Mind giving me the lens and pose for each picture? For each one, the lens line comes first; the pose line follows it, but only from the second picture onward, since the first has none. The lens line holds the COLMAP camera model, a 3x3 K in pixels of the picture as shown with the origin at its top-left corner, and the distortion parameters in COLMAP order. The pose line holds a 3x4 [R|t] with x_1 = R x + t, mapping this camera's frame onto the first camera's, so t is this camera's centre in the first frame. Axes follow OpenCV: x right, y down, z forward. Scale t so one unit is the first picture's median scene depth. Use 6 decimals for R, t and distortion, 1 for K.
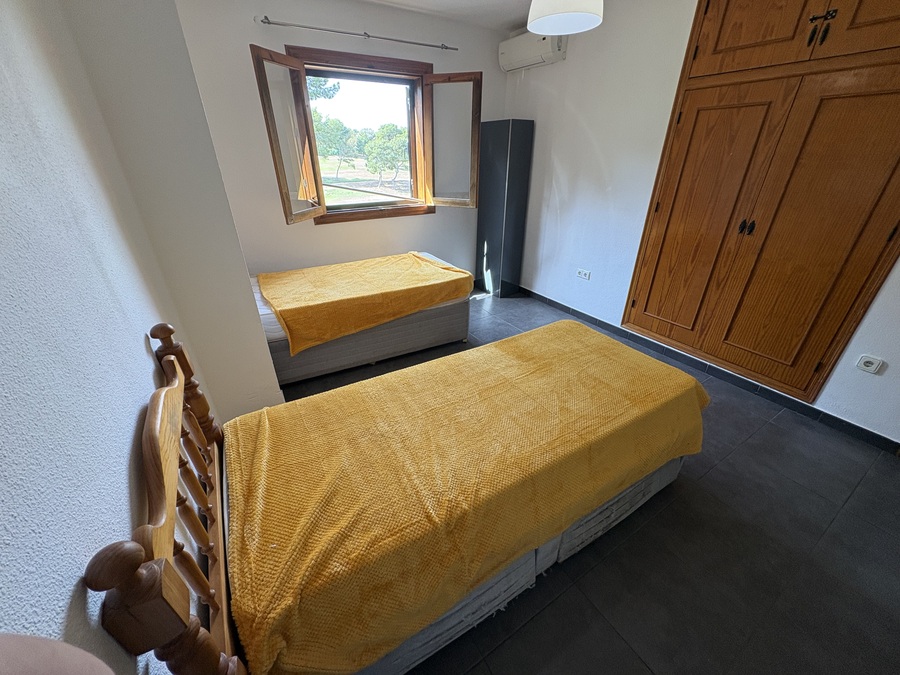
lens RADIAL K [[356.9, 0, 450.0], [0, 356.9, 337.5], [0, 0, 1]] dist [-0.000481, -0.000155]
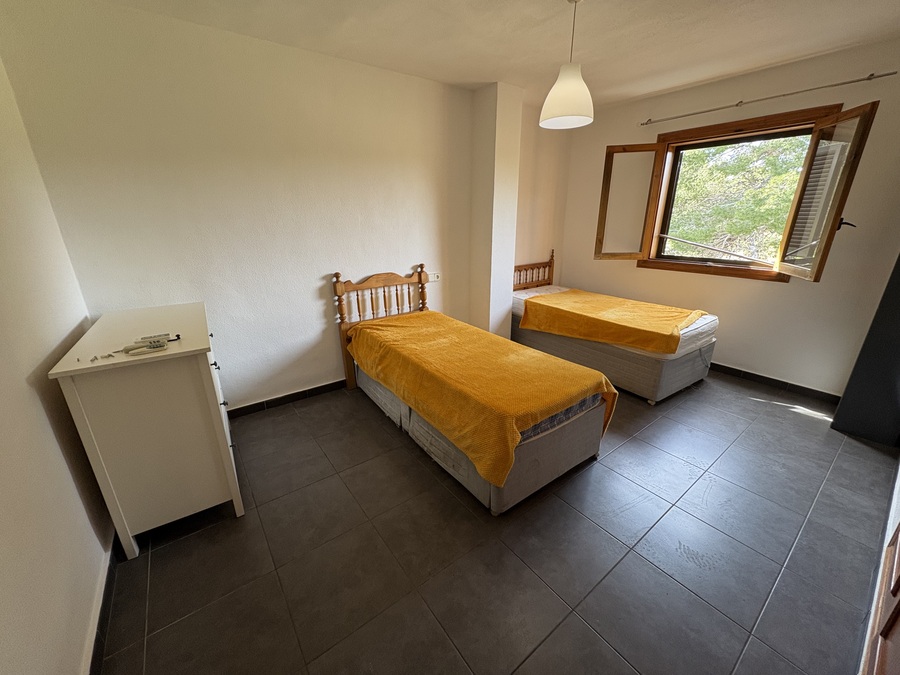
lens RADIAL K [[356.9, 0, 450.0], [0, 356.9, 337.5], [0, 0, 1]] dist [-0.000481, -0.000155]
pose [[0.105637, 0.320046, -0.941494, 0.866829], [-0.462520, 0.853958, 0.238394, -0.124247], [0.880293, 0.410277, 0.238237, 0.295220]]
